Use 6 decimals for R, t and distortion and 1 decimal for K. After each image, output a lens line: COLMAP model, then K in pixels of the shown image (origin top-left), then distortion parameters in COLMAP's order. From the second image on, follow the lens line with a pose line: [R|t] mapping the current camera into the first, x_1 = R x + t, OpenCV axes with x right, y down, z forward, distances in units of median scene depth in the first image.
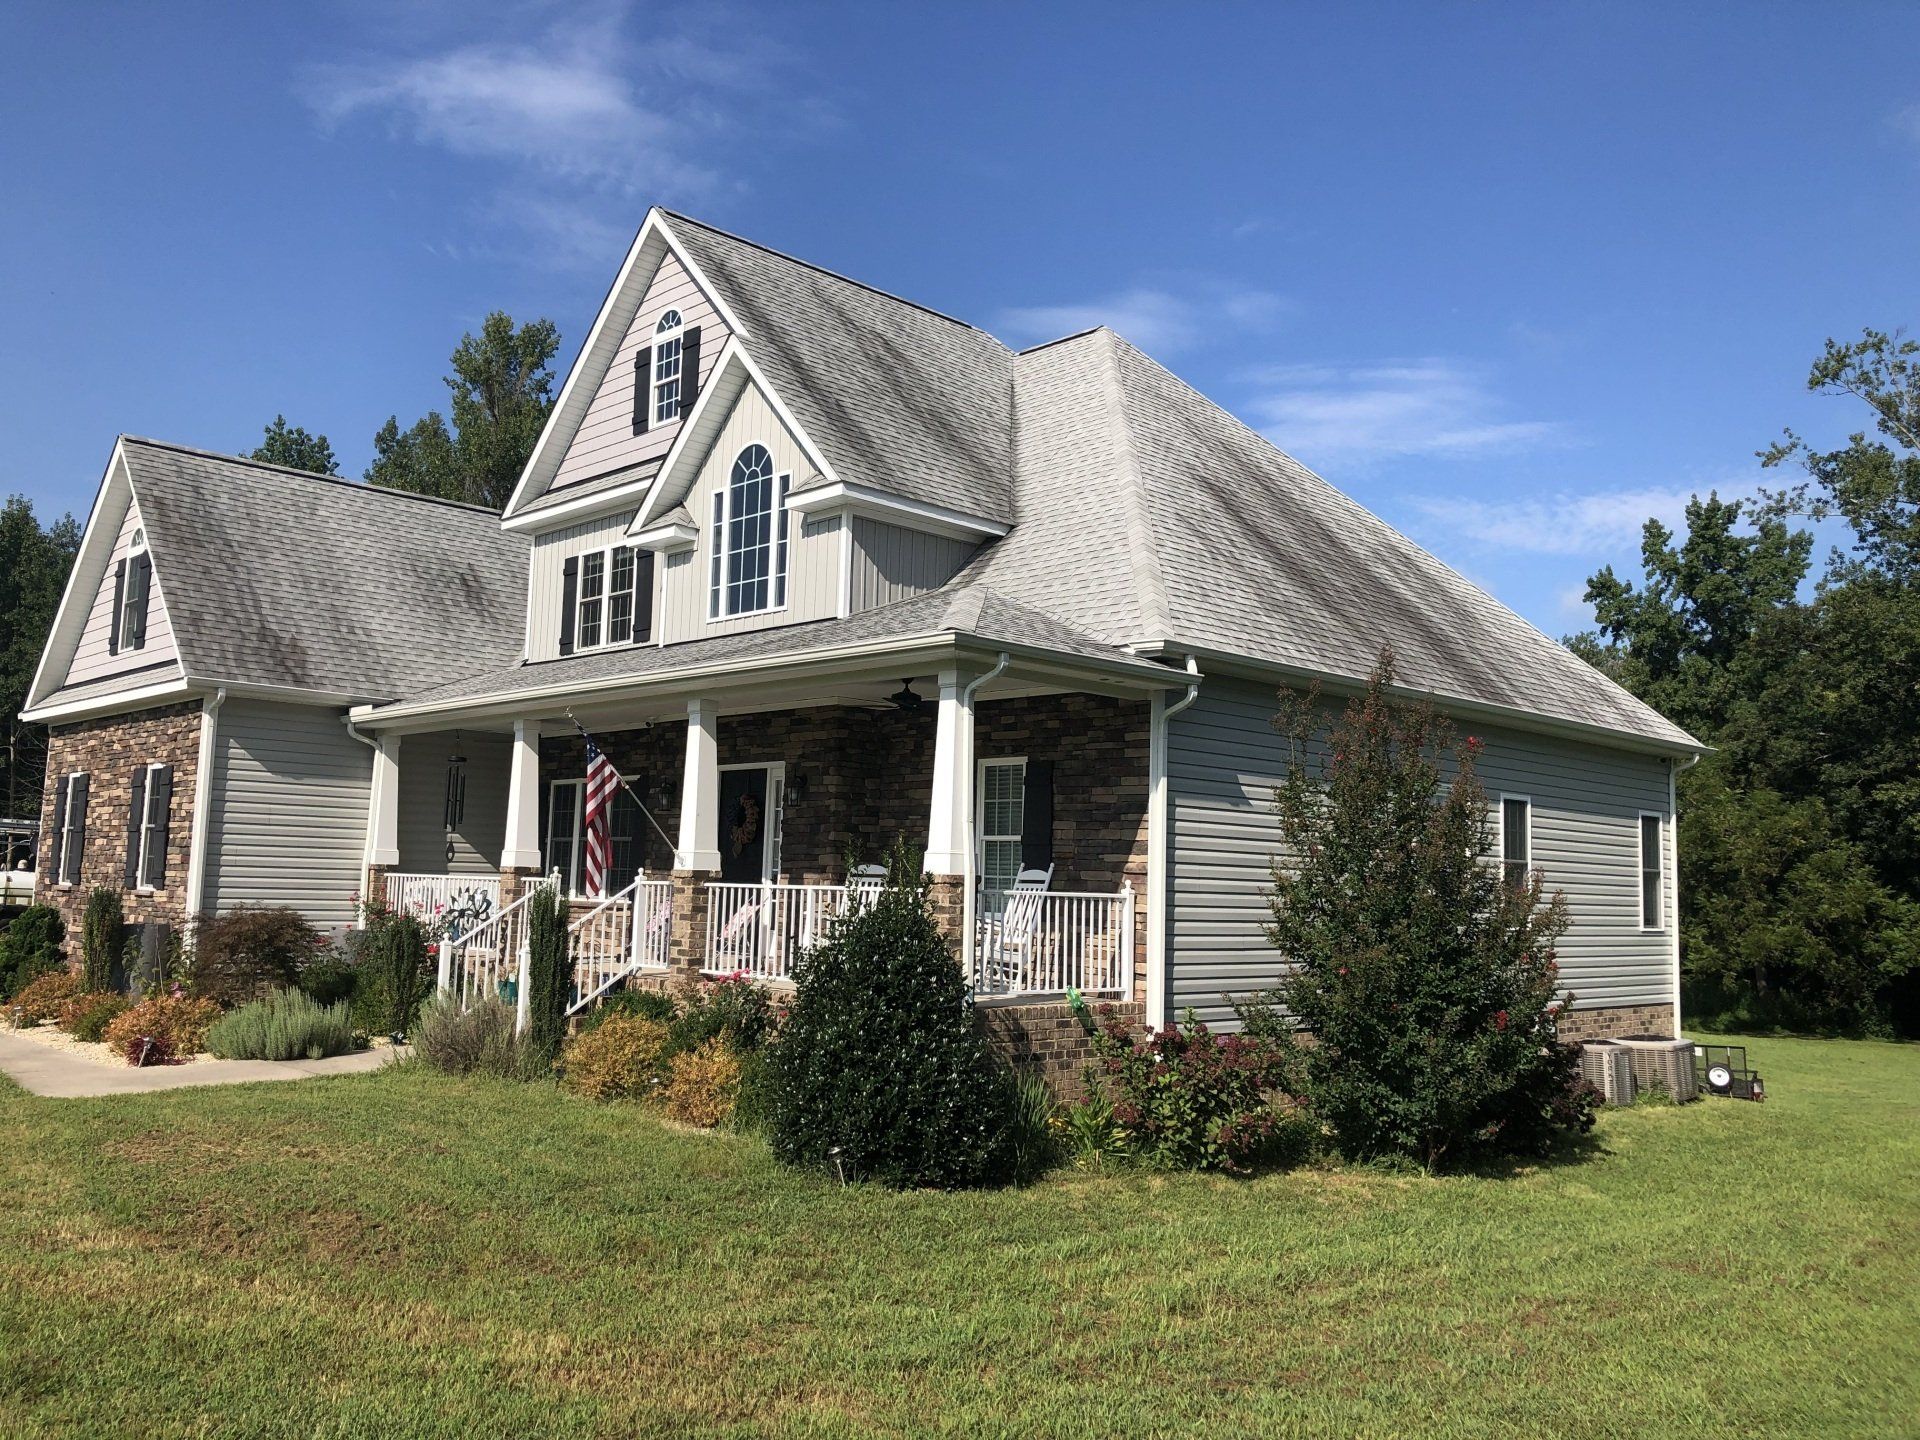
lens RADIAL K [[1544.2, 0, 973.2], [0, 1544.2, 715.4], [0, 0, 1]] dist [0.090248, -0.155521]
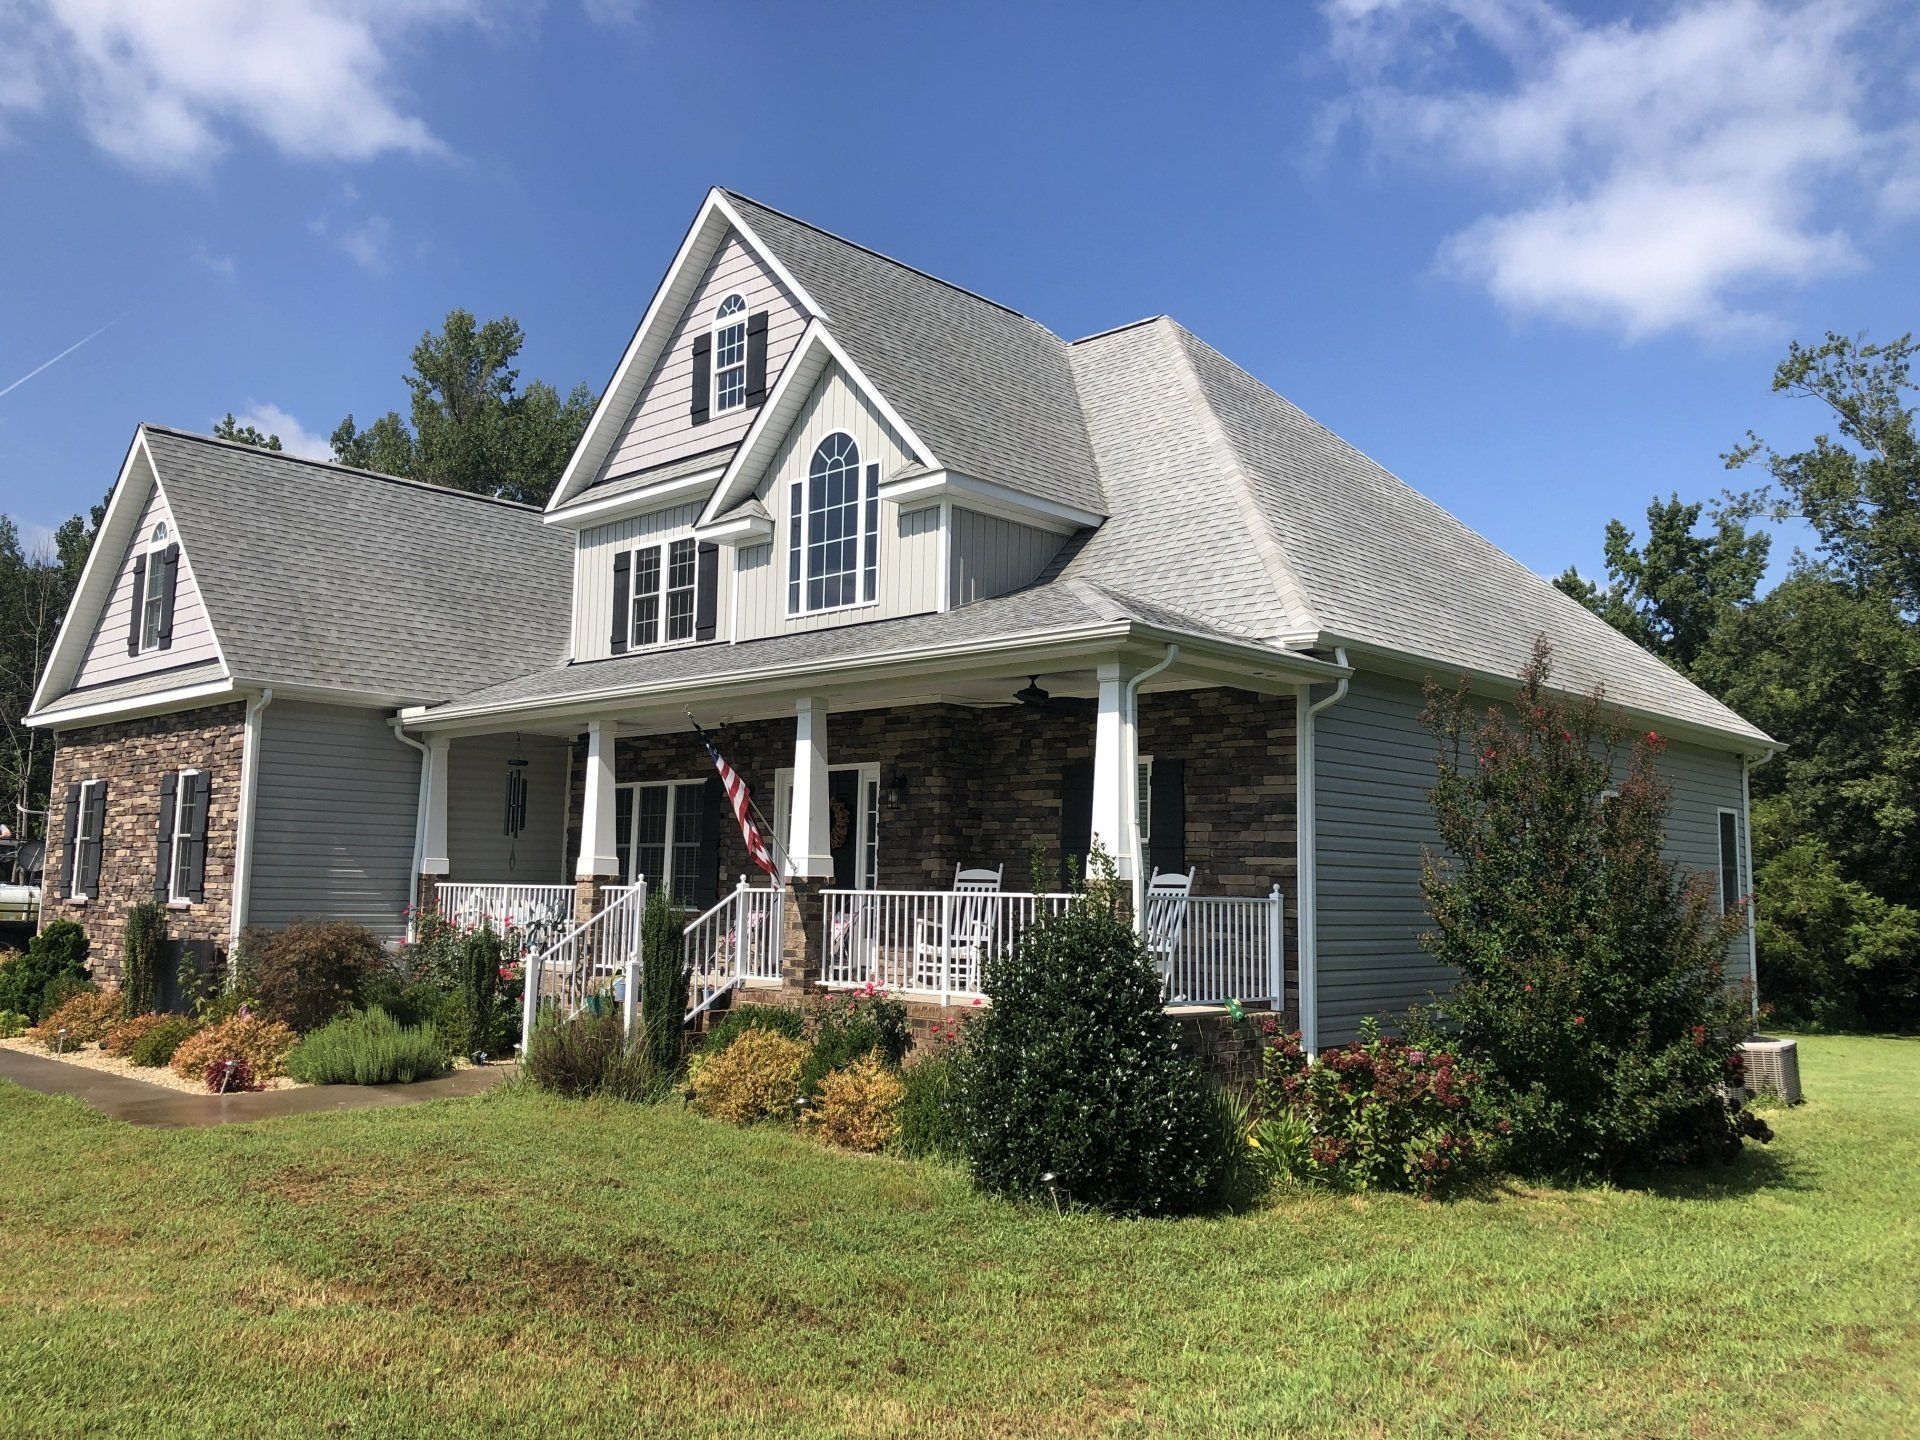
lens RADIAL K [[1534.6, 0, 967.8], [0, 1534.6, 714.8], [0, 0, 1]] dist [0.085294, -0.120450]
pose [[0.999129, -0.005026, 0.041433, -0.095009], [0.005145, 0.999983, -0.002776, 0.002850], [-0.041418, 0.002987, 0.999137, 0.042687]]
